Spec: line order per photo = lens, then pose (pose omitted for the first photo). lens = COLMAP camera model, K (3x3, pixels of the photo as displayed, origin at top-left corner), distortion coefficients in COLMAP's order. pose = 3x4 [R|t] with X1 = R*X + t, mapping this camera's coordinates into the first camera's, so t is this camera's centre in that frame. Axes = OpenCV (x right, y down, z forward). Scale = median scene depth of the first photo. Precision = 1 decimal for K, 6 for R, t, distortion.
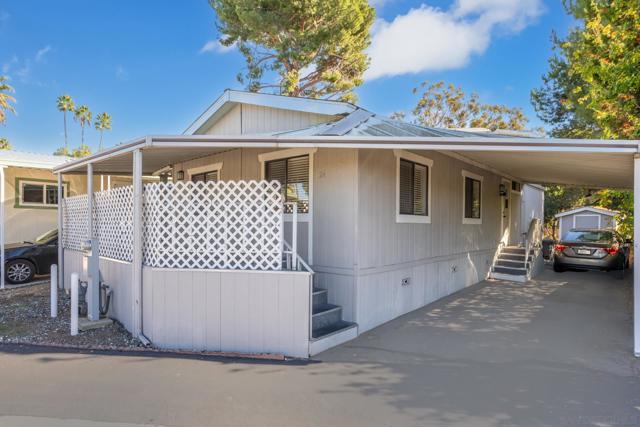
lens RADIAL K [[355.1, 0, 320.0], [0, 355.1, 213.5], [0, 0, 1]] dist [-0.002372, -0.000621]
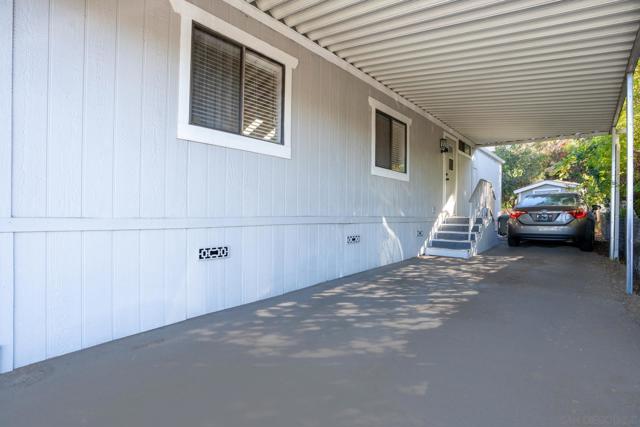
lens RADIAL K [[305.2, 0, 320.0], [0, 305.2, 213.5], [0, 0, 1]] dist [-0.035998, 0.000165]
pose [[0.999791, -0.020100, -0.003770, 0.261062], [0.020129, 0.999768, 0.007694, 0.084971], [0.003614, -0.007769, 0.999963, 0.349263]]
